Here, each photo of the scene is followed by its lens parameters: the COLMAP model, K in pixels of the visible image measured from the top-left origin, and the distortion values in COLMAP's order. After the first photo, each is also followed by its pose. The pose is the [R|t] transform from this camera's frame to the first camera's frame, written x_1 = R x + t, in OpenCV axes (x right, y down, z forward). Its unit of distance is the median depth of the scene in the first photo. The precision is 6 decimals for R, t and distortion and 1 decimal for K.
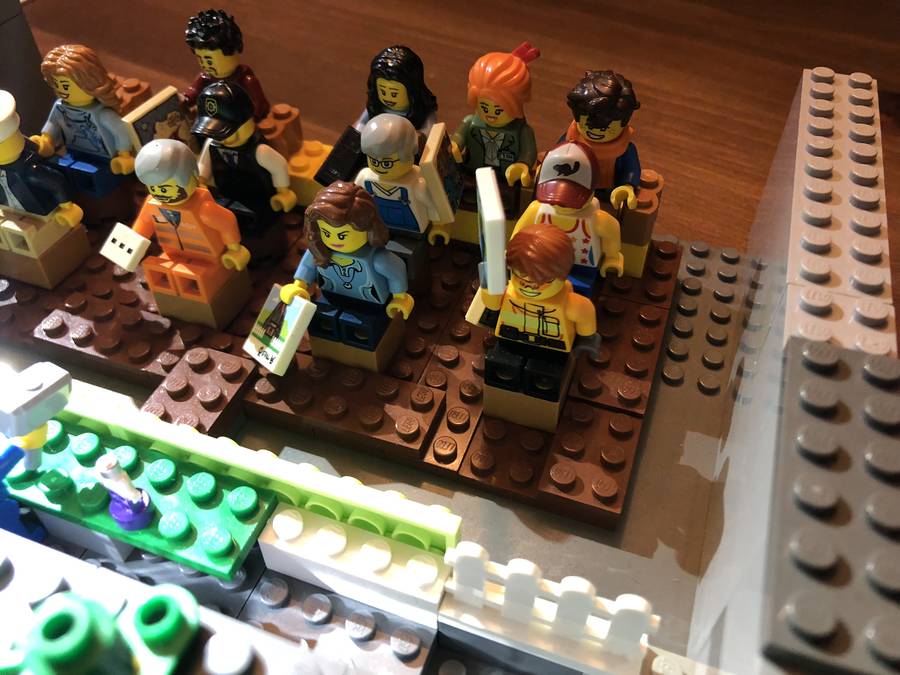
lens RADIAL K [[764.7, 0, 450.0], [0, 764.7, 337.5], [0, 0, 1]] dist [-0.003812, -0.018918]
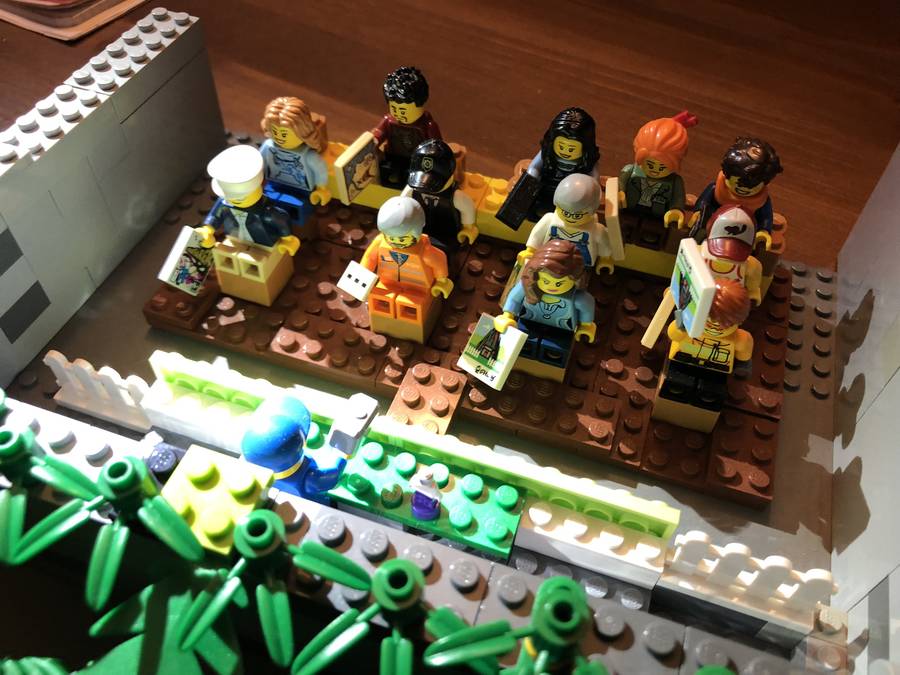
lens RADIAL K [[764.7, 0, 450.0], [0, 764.7, 337.5], [0, 0, 1]] dist [-0.003812, -0.018918]
pose [[0.999478, 0.001842, 0.032244, -0.320369], [-0.004555, 0.996431, 0.084290, -0.133286], [-0.031974, -0.084393, 0.995919, -0.224734]]
